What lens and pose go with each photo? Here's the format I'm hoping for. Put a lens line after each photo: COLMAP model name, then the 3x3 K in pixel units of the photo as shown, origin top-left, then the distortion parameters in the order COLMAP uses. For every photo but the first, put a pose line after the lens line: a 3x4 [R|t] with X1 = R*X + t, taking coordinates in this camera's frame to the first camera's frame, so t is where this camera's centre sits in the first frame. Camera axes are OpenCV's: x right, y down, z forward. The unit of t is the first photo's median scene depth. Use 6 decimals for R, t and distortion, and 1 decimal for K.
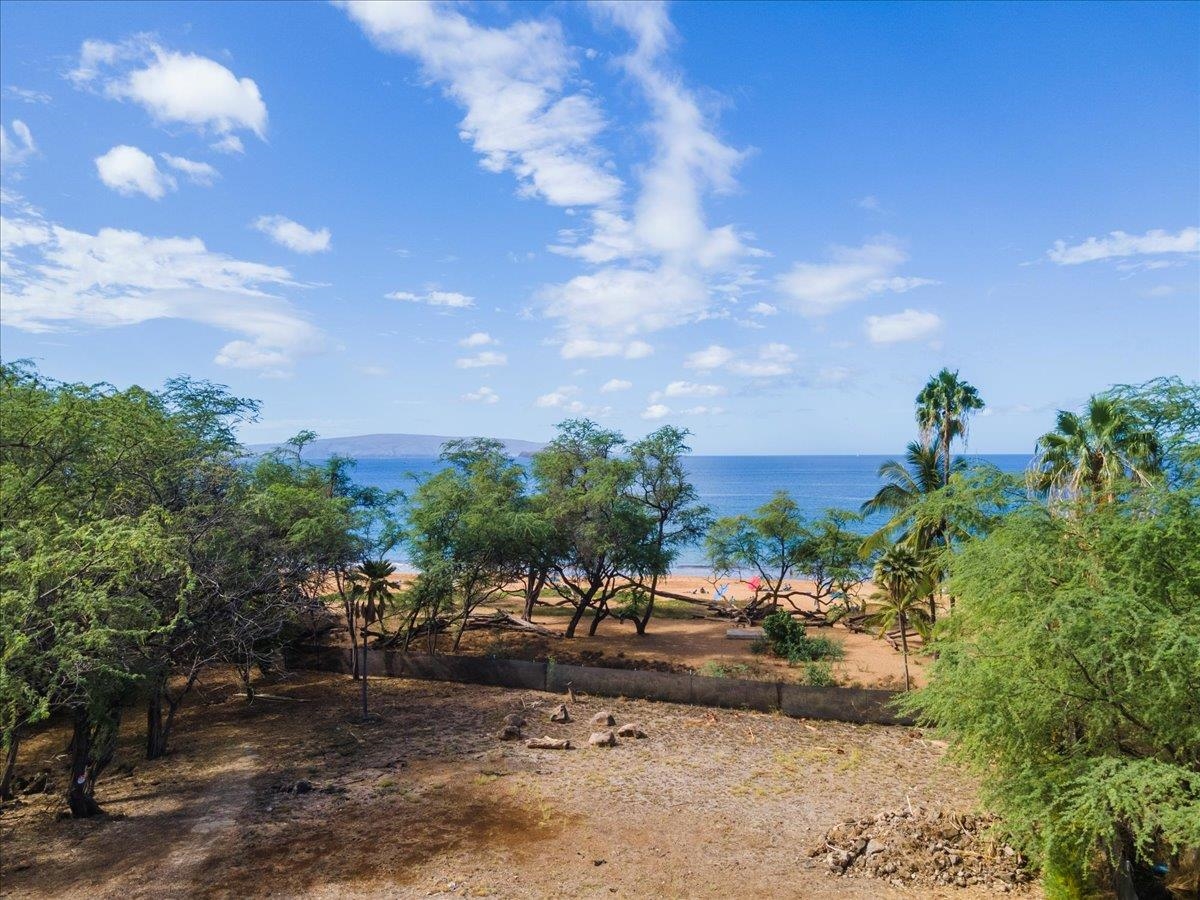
lens RADIAL K [[885.4, 0, 600.0], [0, 885.4, 450.0], [0, 0, 1]] dist [0.047637, 0.003440]
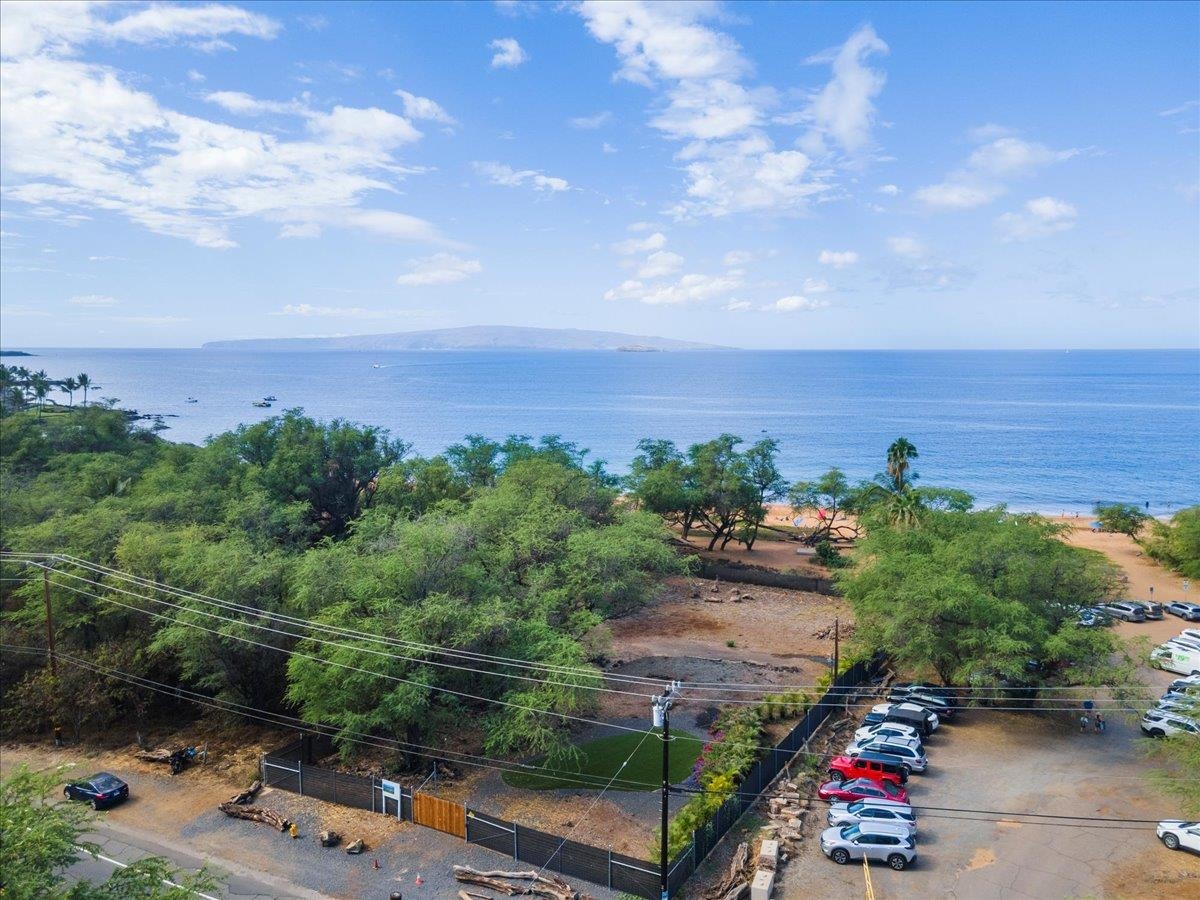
lens RADIAL K [[846.6, 0, 623.2], [0, 846.6, 431.4], [0, 0, 1]] dist [0.056876, 0.000475]
pose [[0.995879, 0.022982, -0.087729, -0.066440], [-0.014582, 0.995349, 0.095219, -0.202955], [0.089510, -0.093548, 0.991583, -0.753364]]
